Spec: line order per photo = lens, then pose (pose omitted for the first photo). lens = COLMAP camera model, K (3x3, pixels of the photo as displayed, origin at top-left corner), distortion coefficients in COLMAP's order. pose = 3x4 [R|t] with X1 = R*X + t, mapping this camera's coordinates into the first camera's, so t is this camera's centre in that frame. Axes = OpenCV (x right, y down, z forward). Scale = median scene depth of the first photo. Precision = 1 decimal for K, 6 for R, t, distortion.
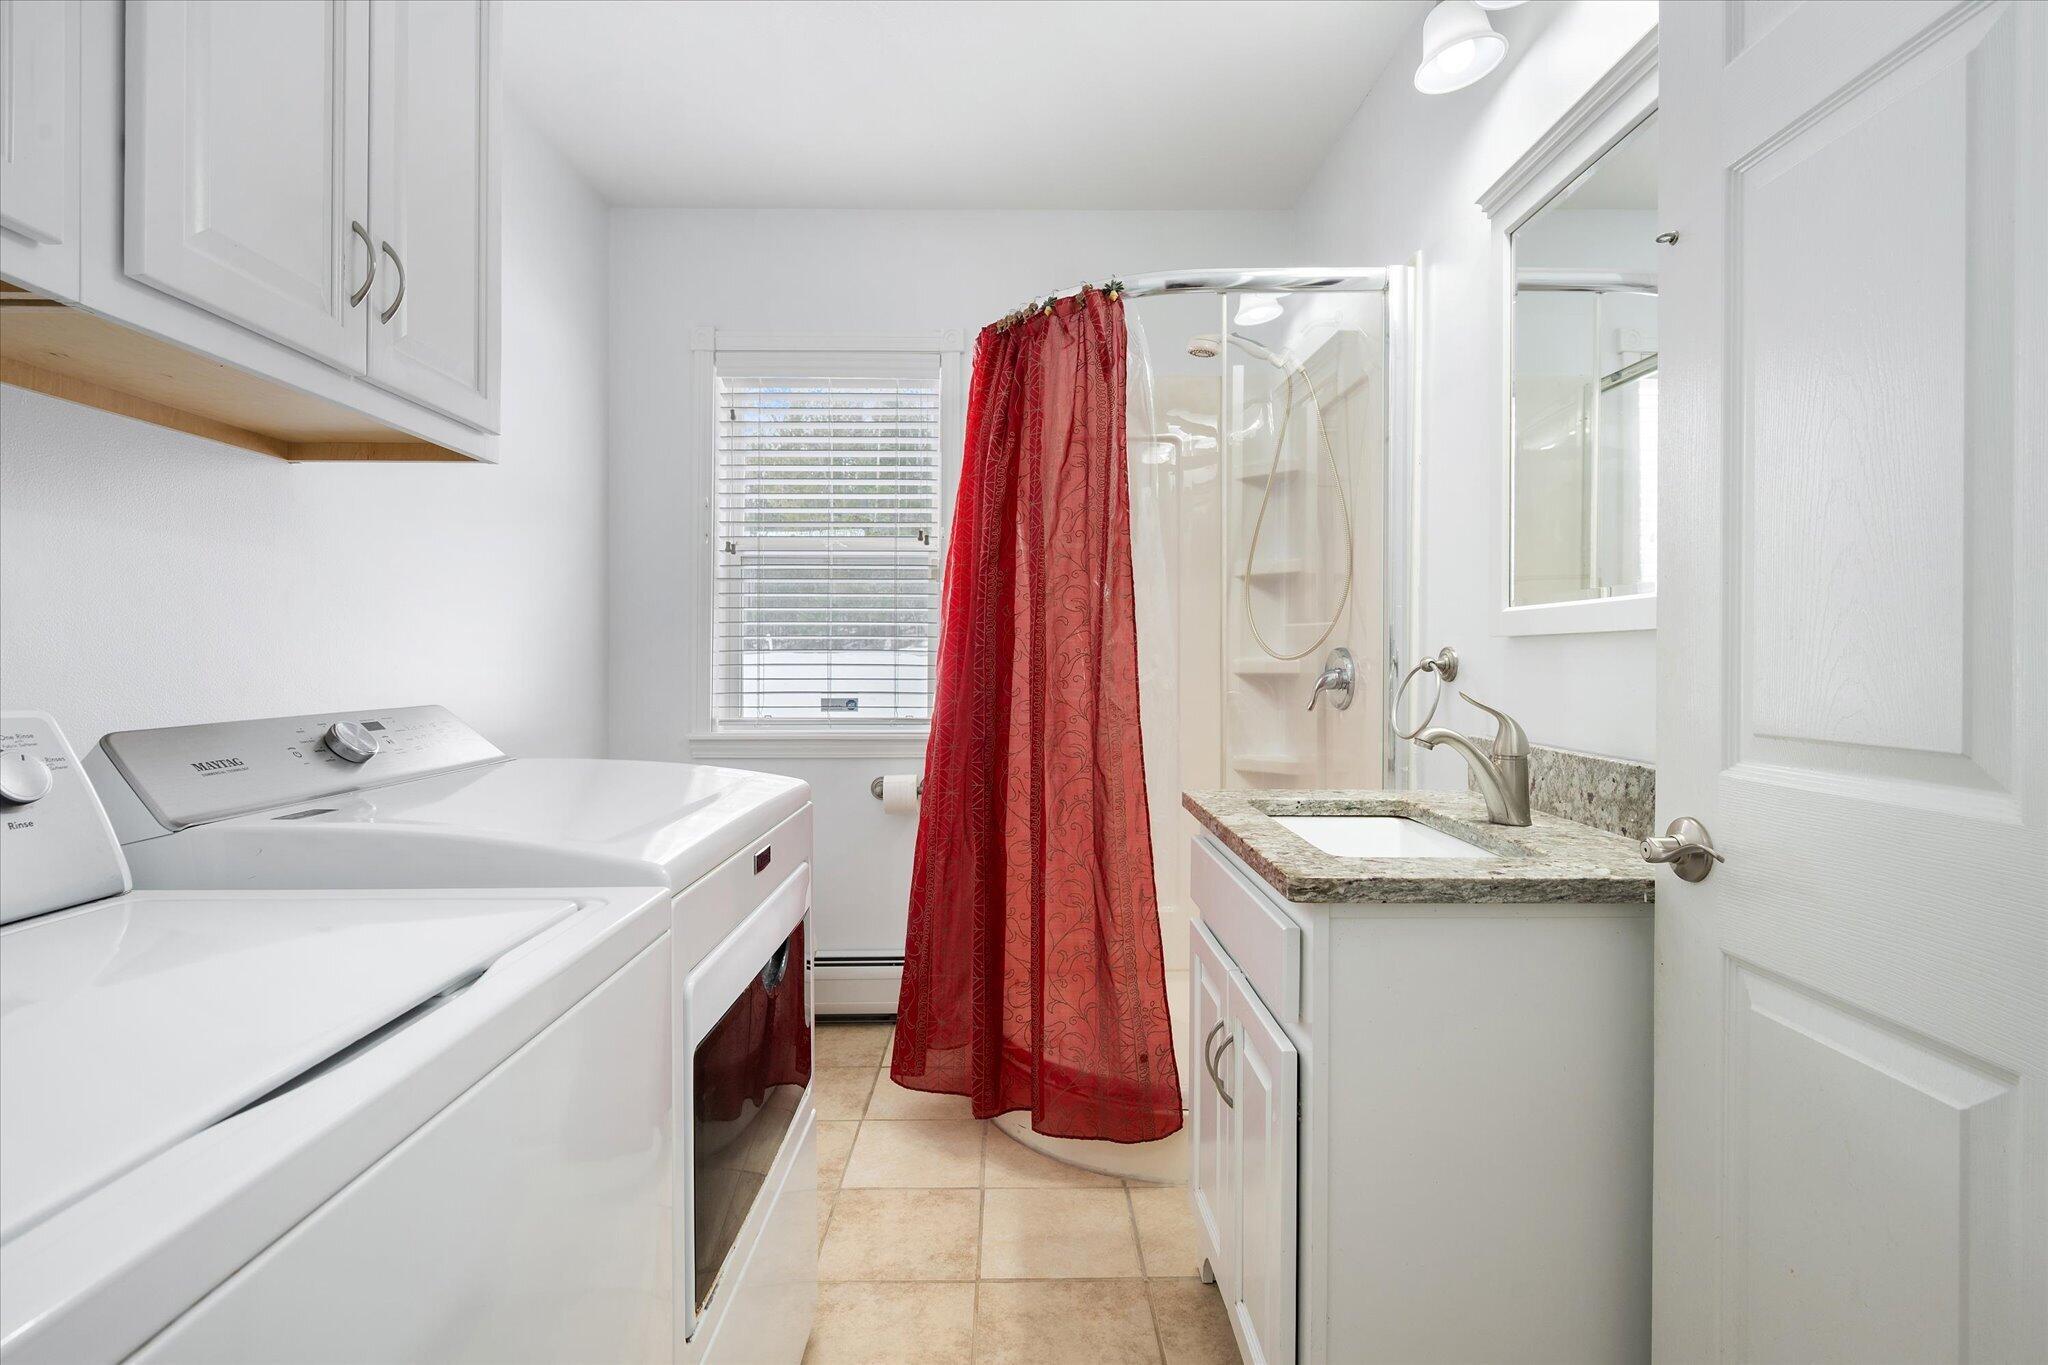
lens RADIAL K [[954.7, 0, 1011.9], [0, 954.7, 661.7], [0, 0, 1]] dist [0.000962, 0.000175]
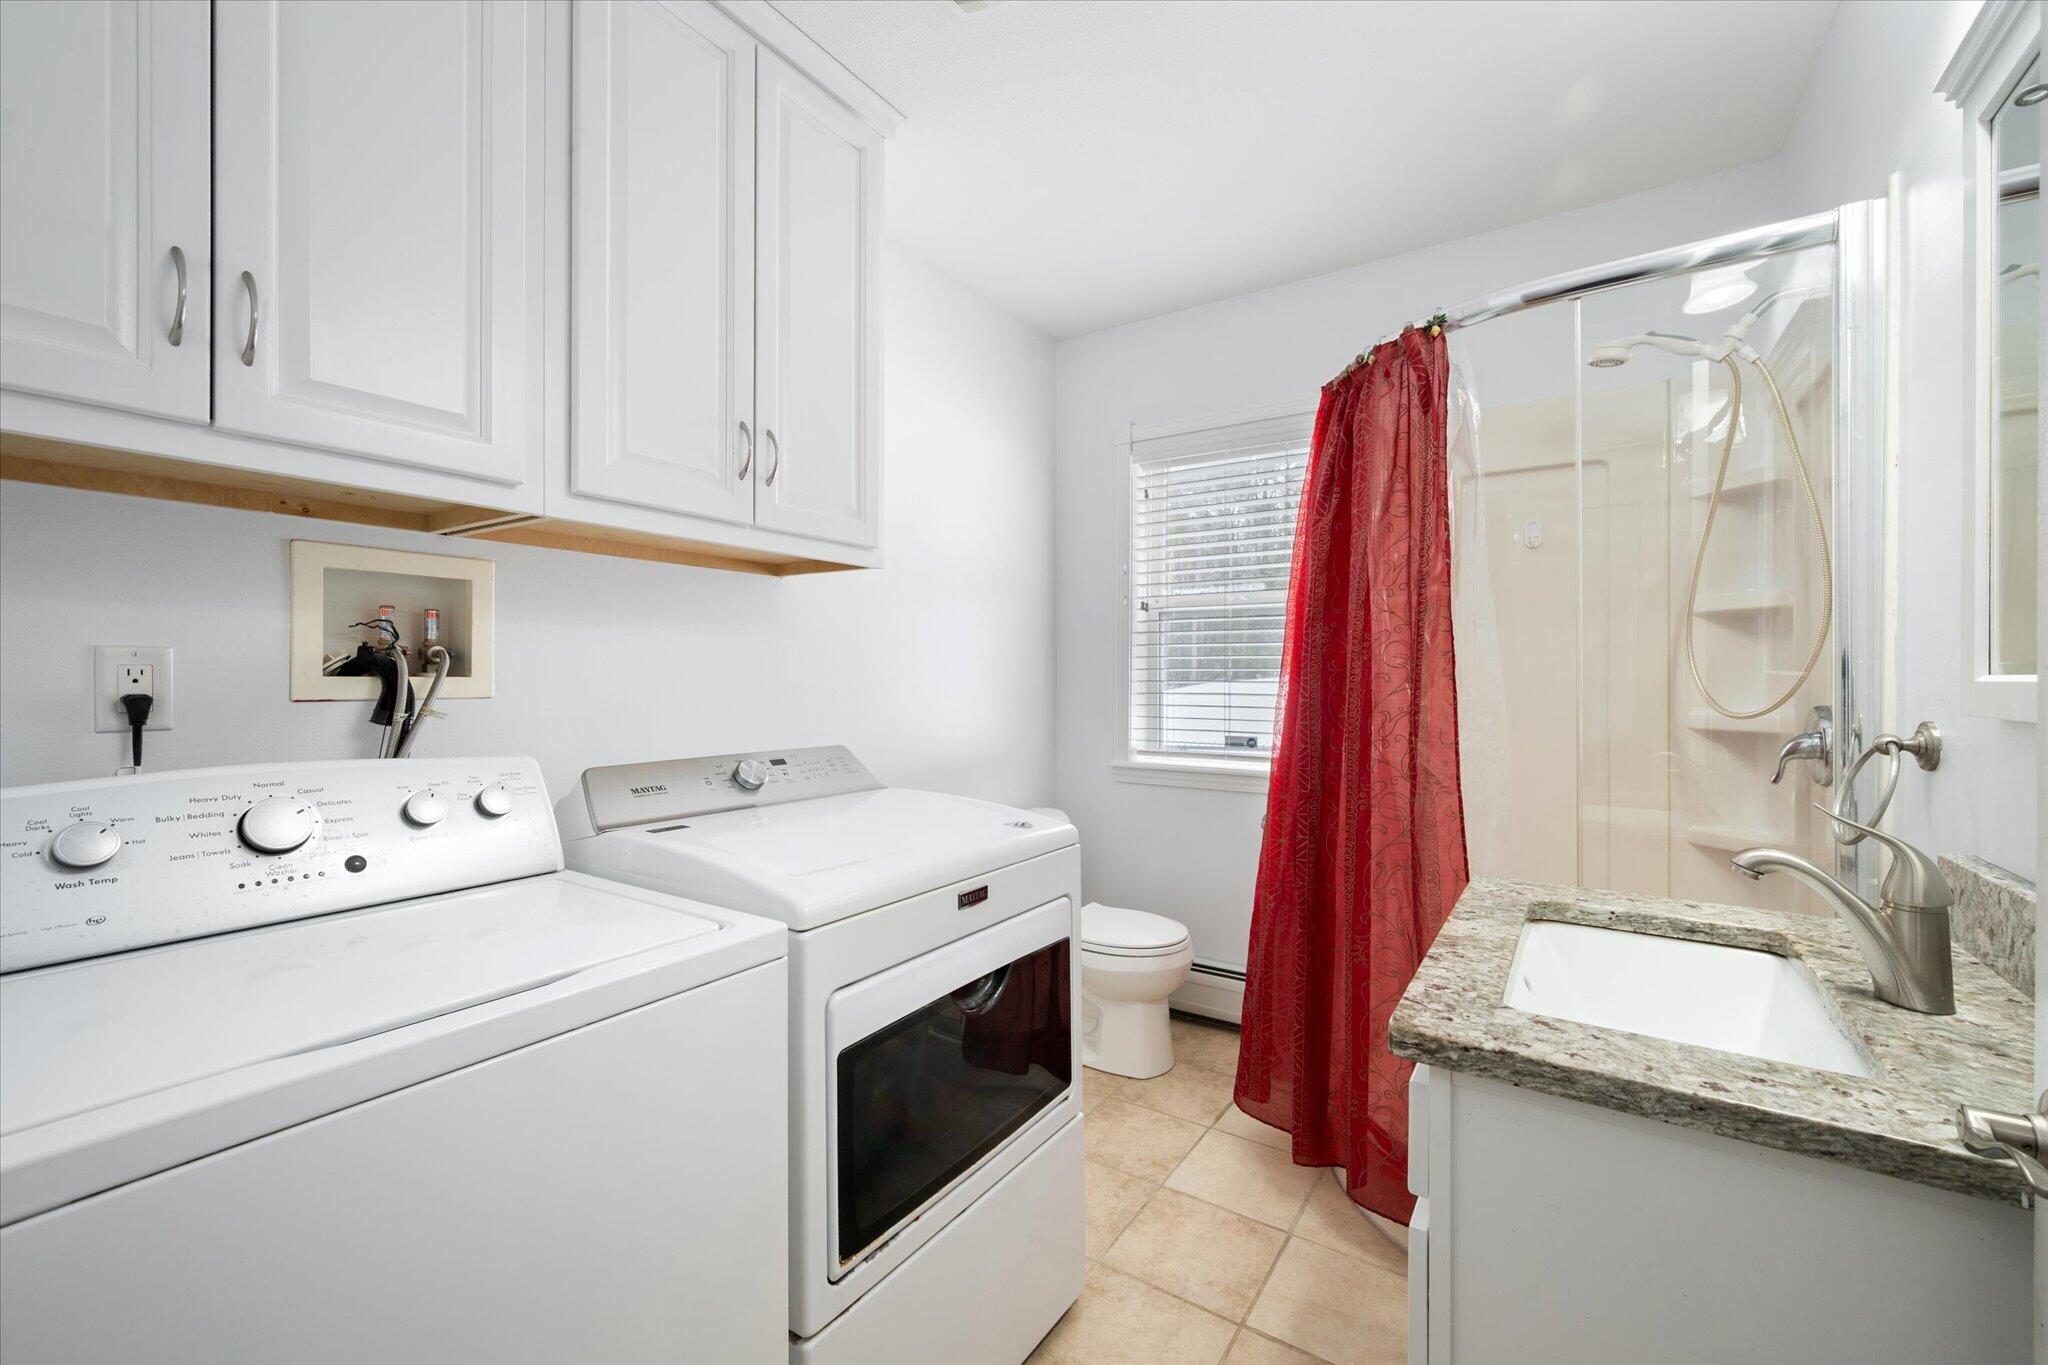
lens RADIAL K [[815.2, 0, 1024.0], [0, 815.2, 682.5], [0, 0, 1]] dist [0.000869, -0.000026]
pose [[0.834274, 0.005782, -0.551320, 0.227733], [-0.007094, 0.999975, -0.000247, -0.039198], [0.551305, 0.004118, 0.834294, 0.122451]]
